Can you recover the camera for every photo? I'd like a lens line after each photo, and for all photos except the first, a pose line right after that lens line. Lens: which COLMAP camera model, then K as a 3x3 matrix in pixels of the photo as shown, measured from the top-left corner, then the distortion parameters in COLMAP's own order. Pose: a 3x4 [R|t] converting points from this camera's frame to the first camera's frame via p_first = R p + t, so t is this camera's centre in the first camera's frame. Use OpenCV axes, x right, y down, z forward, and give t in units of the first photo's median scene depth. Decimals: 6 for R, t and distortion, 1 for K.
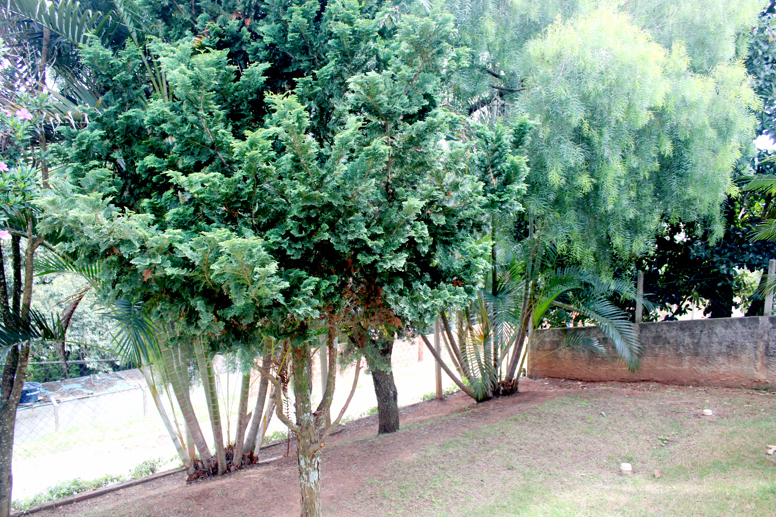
lens RADIAL K [[656.5, 0, 388.4], [0, 656.5, 259.3], [0, 0, 1]] dist [-0.157289, 0.141394]
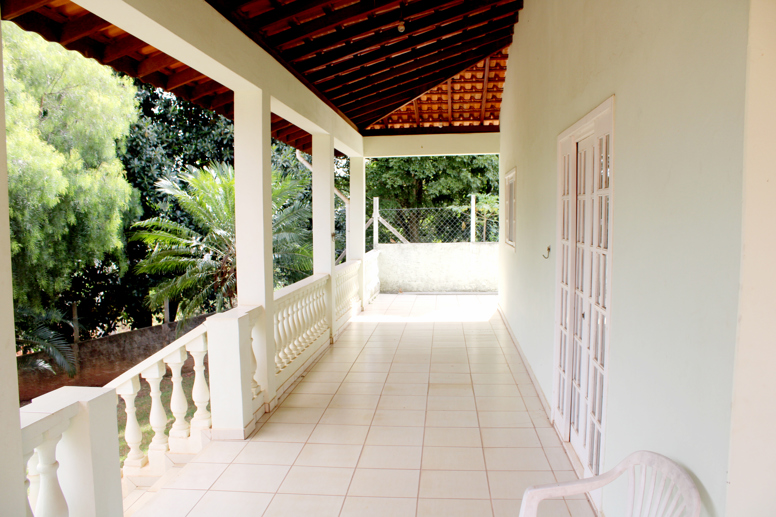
lens RADIAL K [[656.5, 0, 390.1], [0, 656.5, 261.1], [0, 0, 1]] dist [-0.157289, 0.141394]
pose [[0.688219, -0.070765, 0.722043, -0.135992], [0.098430, 0.995137, 0.003711, -0.006587], [-0.718795, 0.068517, 0.691838, -0.559131]]
